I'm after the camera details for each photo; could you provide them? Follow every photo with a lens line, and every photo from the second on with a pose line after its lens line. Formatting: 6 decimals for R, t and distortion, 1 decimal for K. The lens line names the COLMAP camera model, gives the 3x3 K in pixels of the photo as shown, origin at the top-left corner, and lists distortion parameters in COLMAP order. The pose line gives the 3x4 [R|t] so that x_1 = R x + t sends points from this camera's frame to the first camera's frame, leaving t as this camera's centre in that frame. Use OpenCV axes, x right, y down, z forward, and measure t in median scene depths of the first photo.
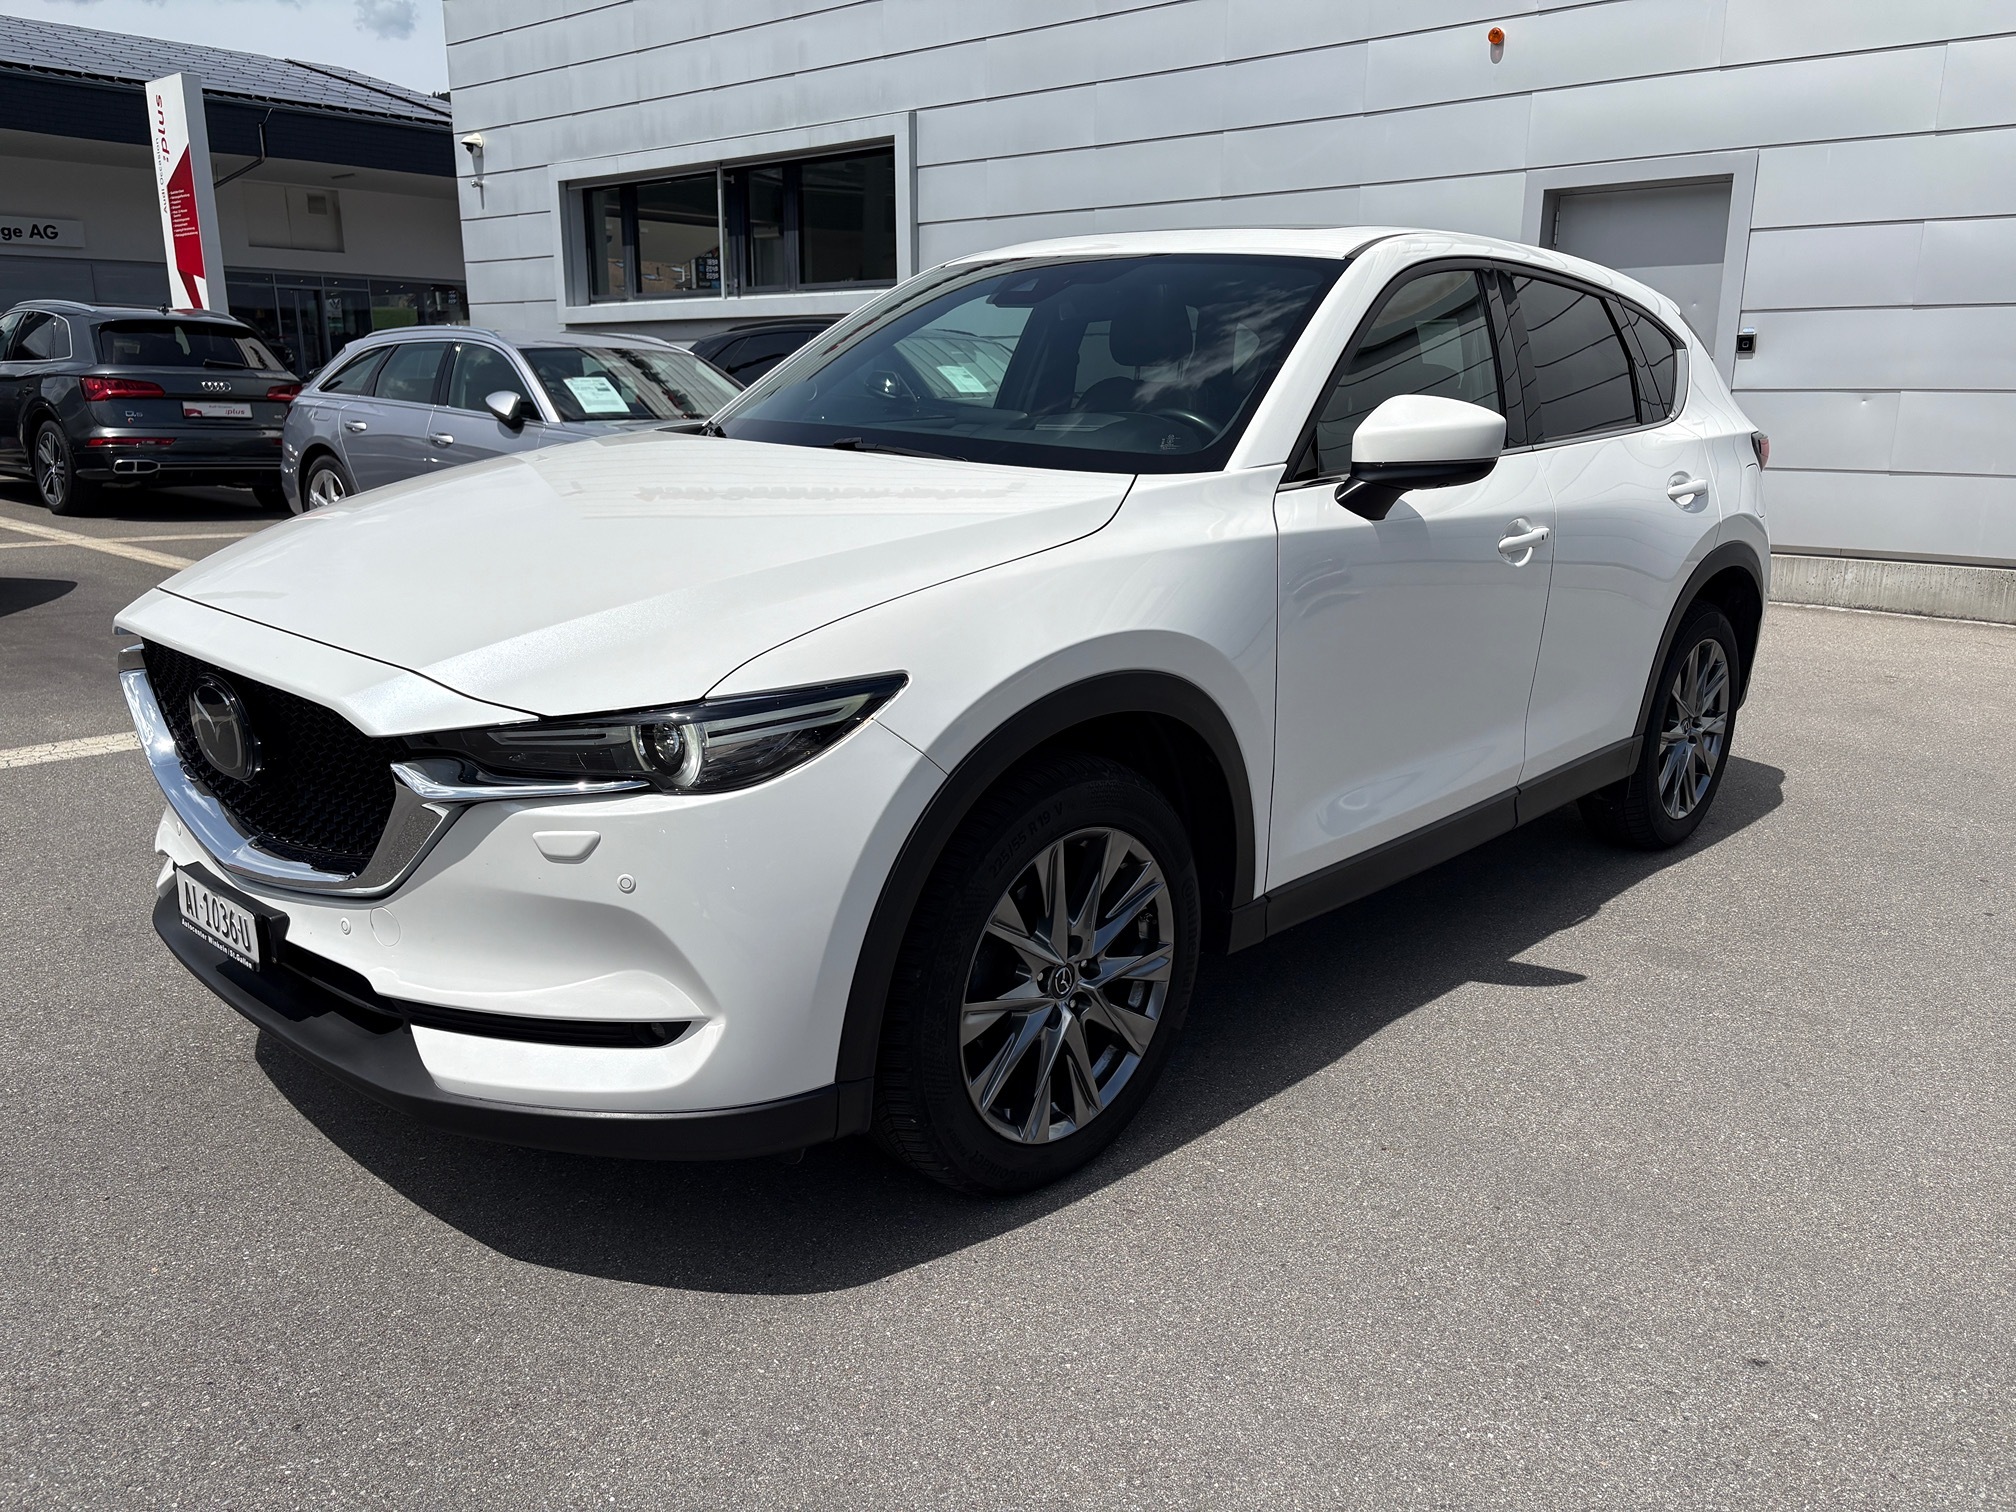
lens RADIAL K [[1511.5, 0, 1008.0], [0, 1511.5, 756.0], [0, 0, 1]] dist [0.054738, -0.058141]
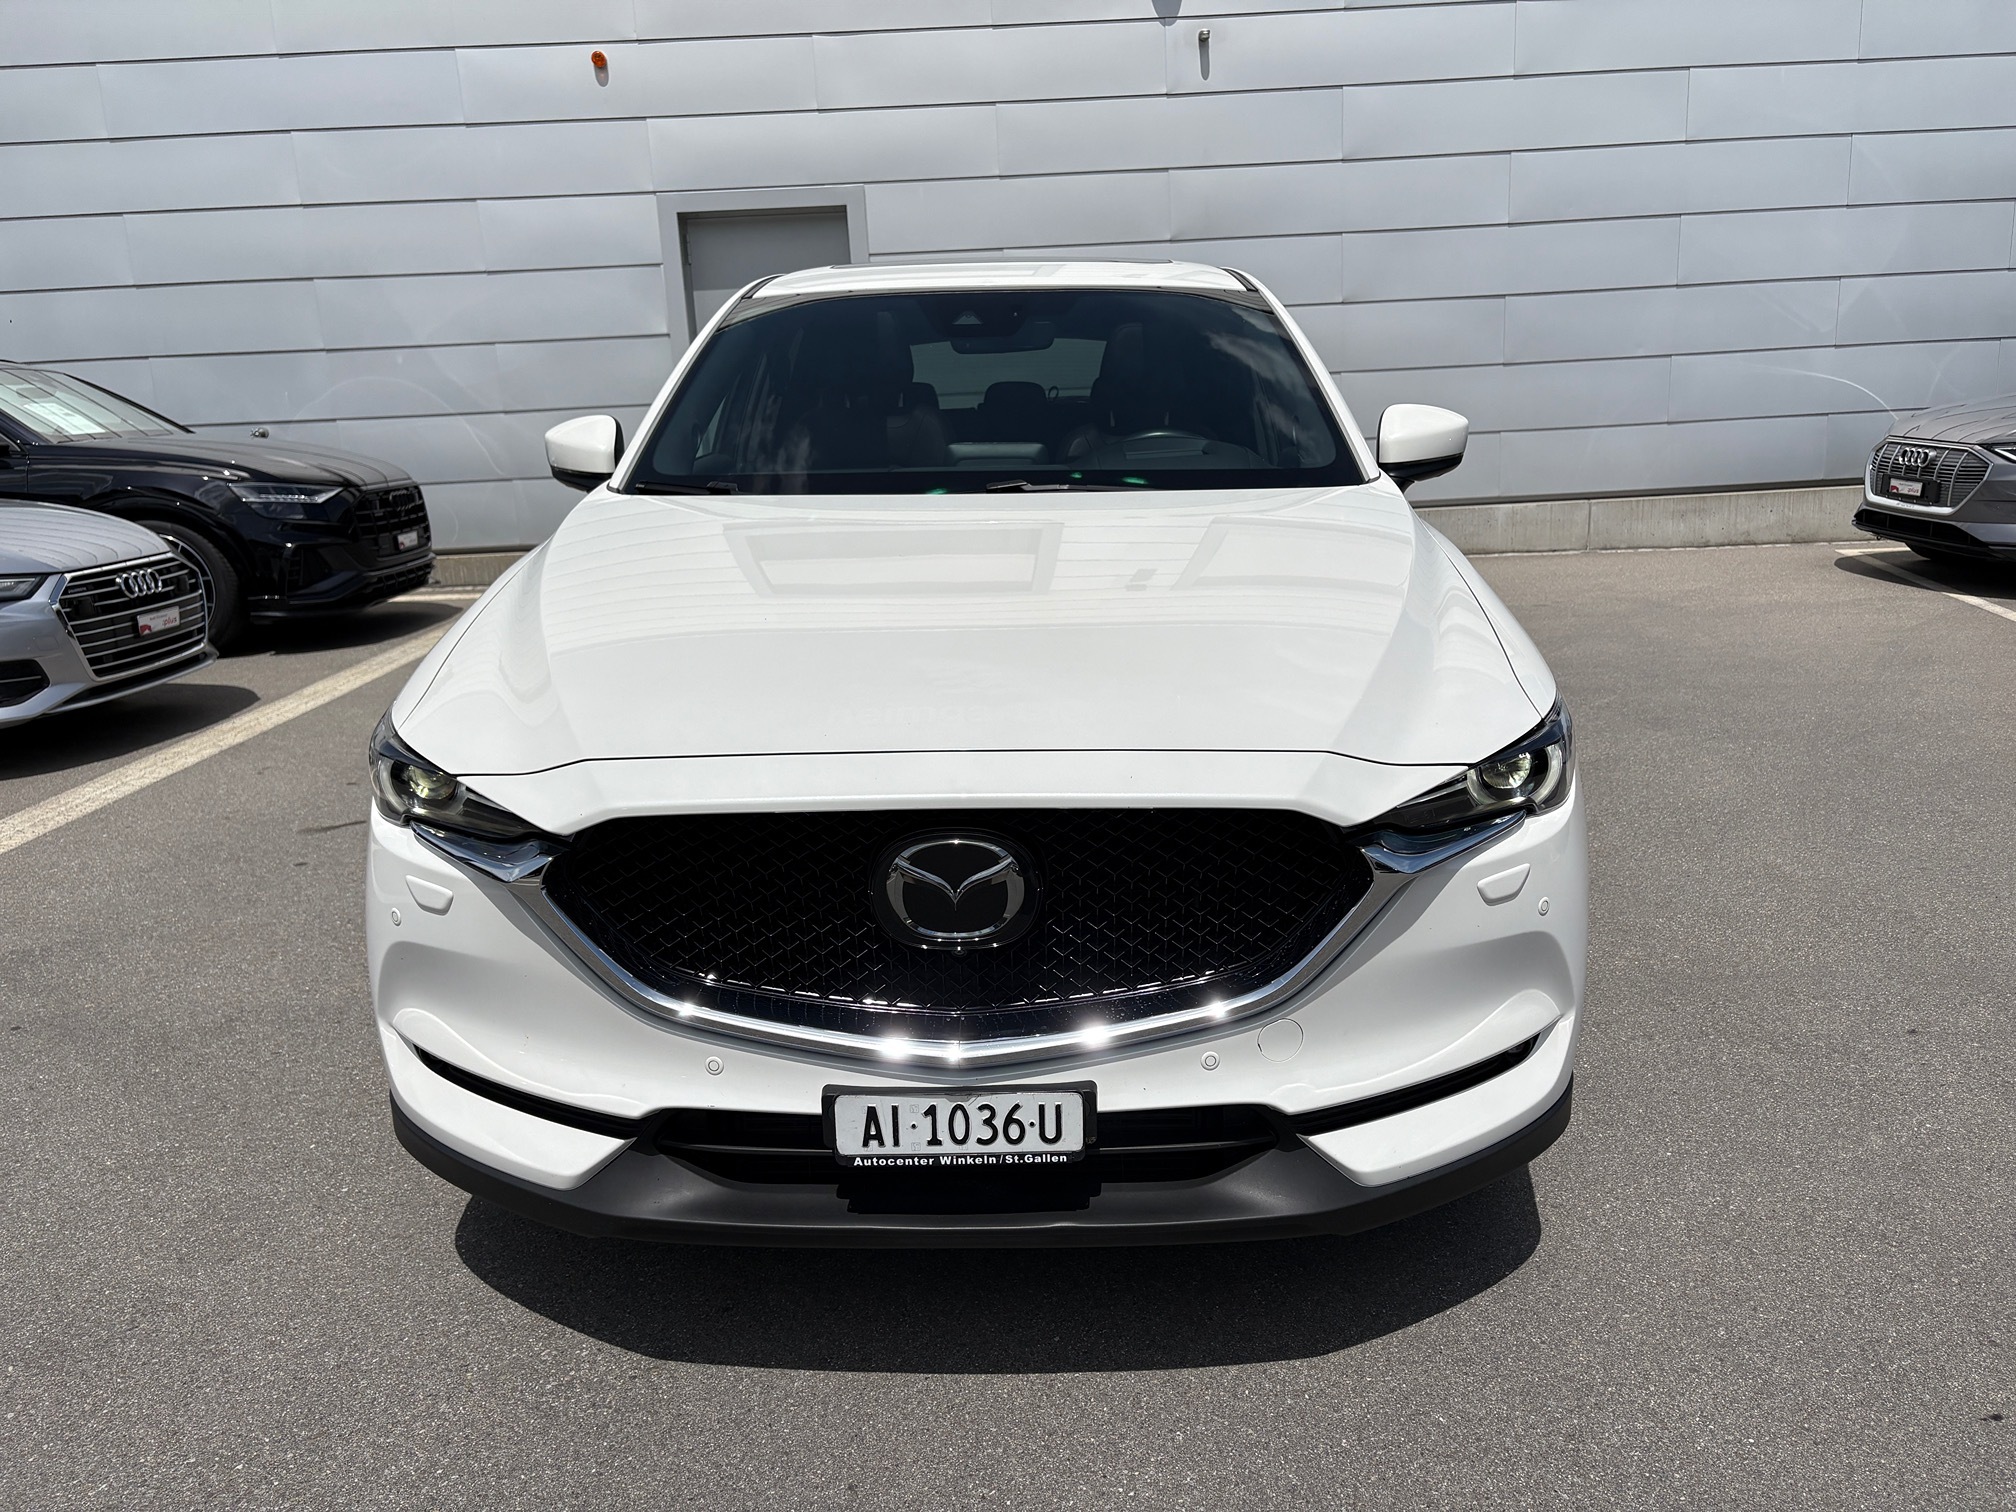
lens RADIAL K [[1525.3, 0, 1008.0], [0, 1525.3, 756.0], [0, 0, 1]] dist [0.009067, -0.001338]
pose [[0.747527, -0.194768, 0.635035, -0.186191], [0.199018, 0.977796, 0.065621, -0.025353], [-0.633715, 0.077330, 0.769692, 0.067558]]
